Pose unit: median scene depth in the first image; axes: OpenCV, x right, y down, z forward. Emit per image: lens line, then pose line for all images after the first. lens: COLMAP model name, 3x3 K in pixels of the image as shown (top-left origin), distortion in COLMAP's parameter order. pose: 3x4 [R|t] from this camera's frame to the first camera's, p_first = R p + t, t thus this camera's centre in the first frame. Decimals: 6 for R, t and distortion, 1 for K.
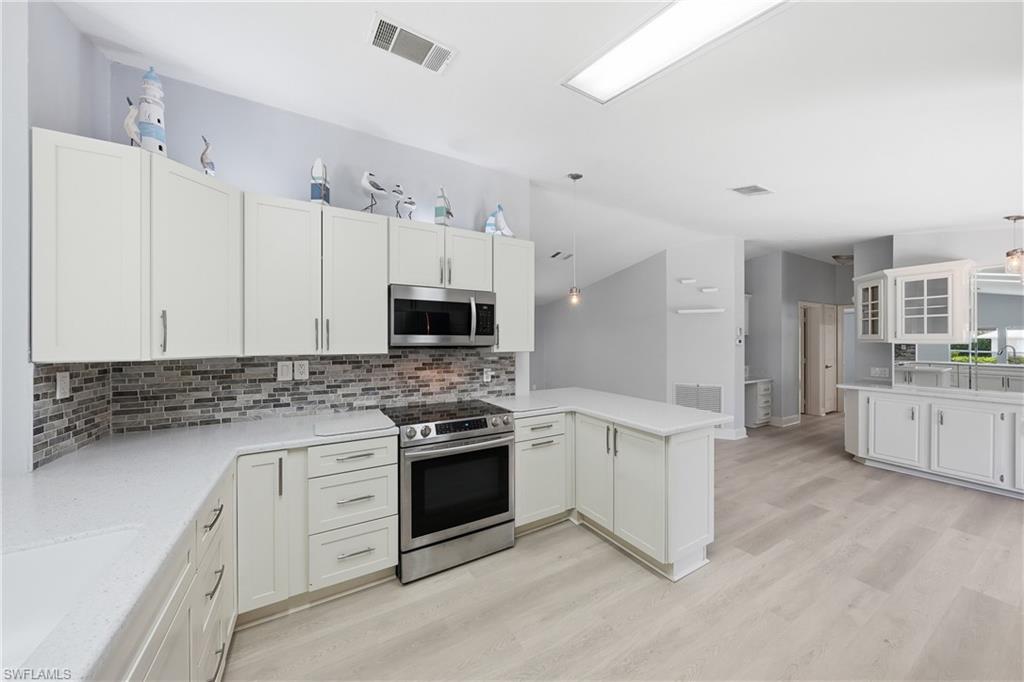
lens RADIAL K [[347.3, 0, 512.6], [0, 347.3, 340.1], [0, 0, 1]] dist [-0.000720, 0.000246]
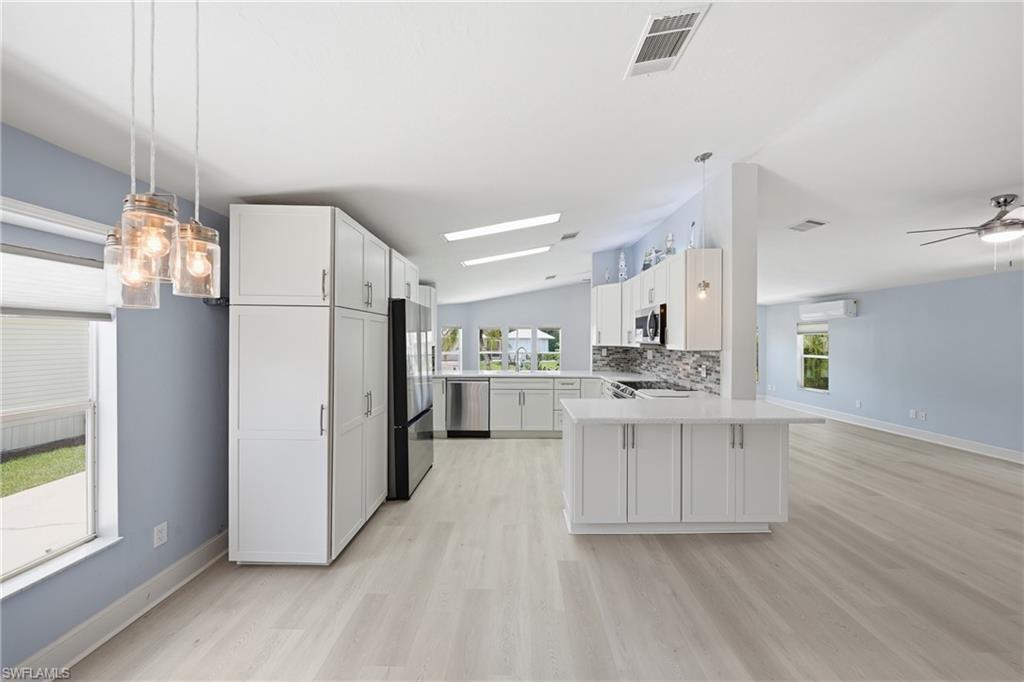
lens RADIAL K [[347.3, 0, 519.7], [0, 347.3, 338.6], [0, 0, 1]] dist [-0.000720, 0.000246]
pose [[-0.498236, -0.005351, -0.867025, 1.234909], [-0.003509, 0.999985, -0.004156, 0.001972], [0.867035, 0.000972, -0.498247, 1.073622]]
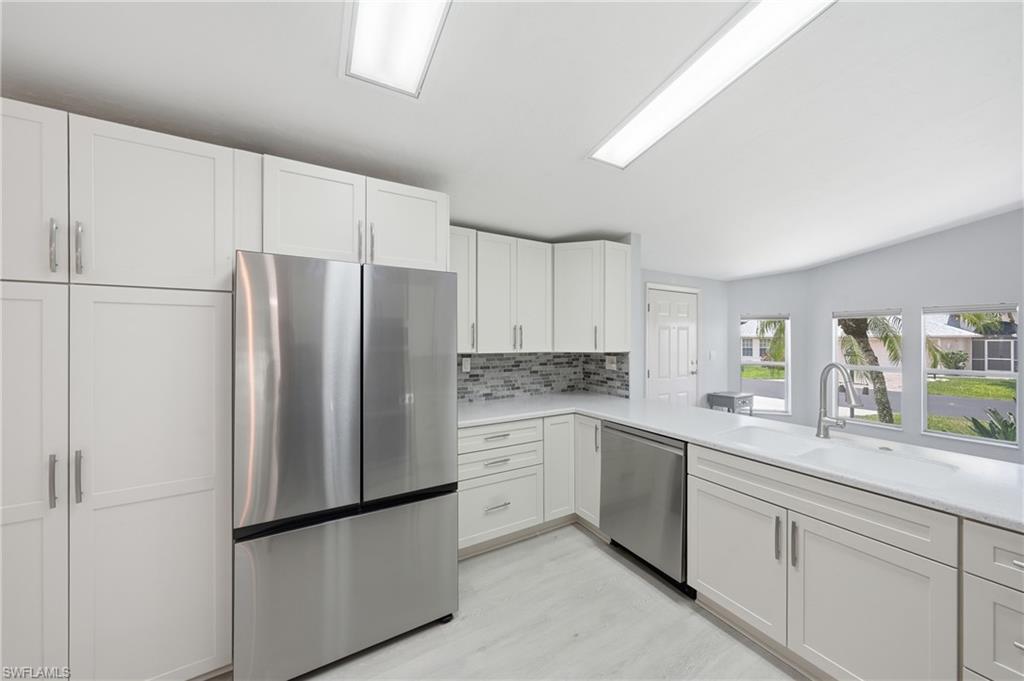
lens RADIAL K [[347.3, 0, 521.0], [0, 347.3, 340.2], [0, 0, 1]] dist [-0.000720, 0.000246]
pose [[-0.999871, -0.000925, -0.016028, 0.140386], [-0.000990, 0.999991, 0.004071, -0.001576], [0.016024, 0.004087, -0.999863, 0.724398]]
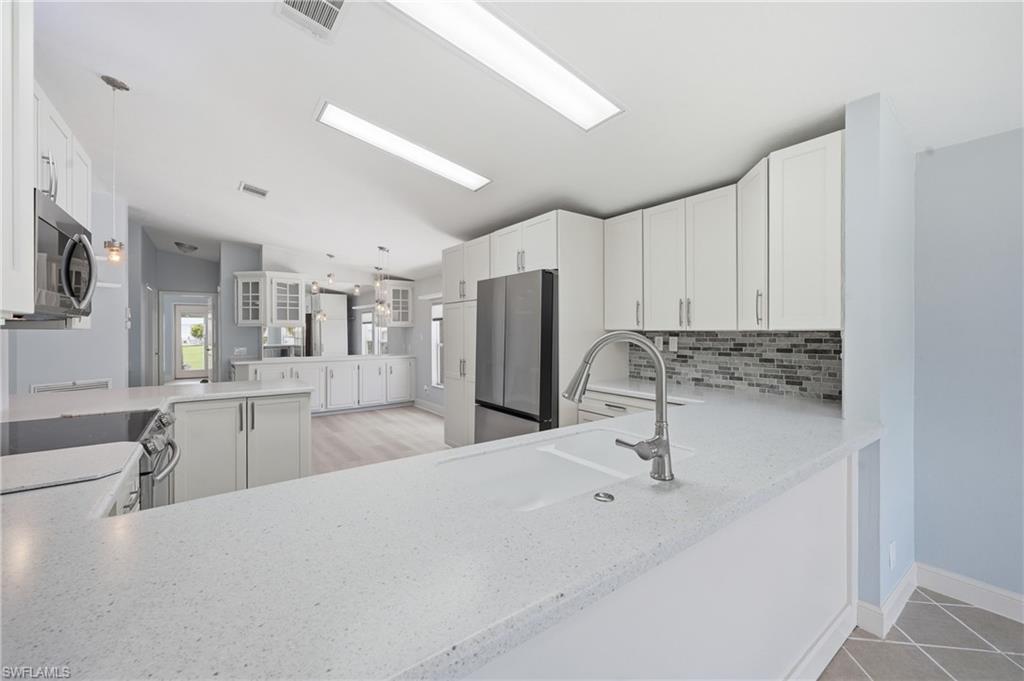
lens RADIAL K [[406.4, 0, 511.8], [0, 406.4, 330.2], [0, 0, 1]] dist [-0.008714, 0.000061]
pose [[-0.108784, 0.003537, 0.994059, -0.732115], [0.000905, 0.999994, -0.003459, 0.037403], [-0.994065, 0.000523, -0.108786, 0.307568]]
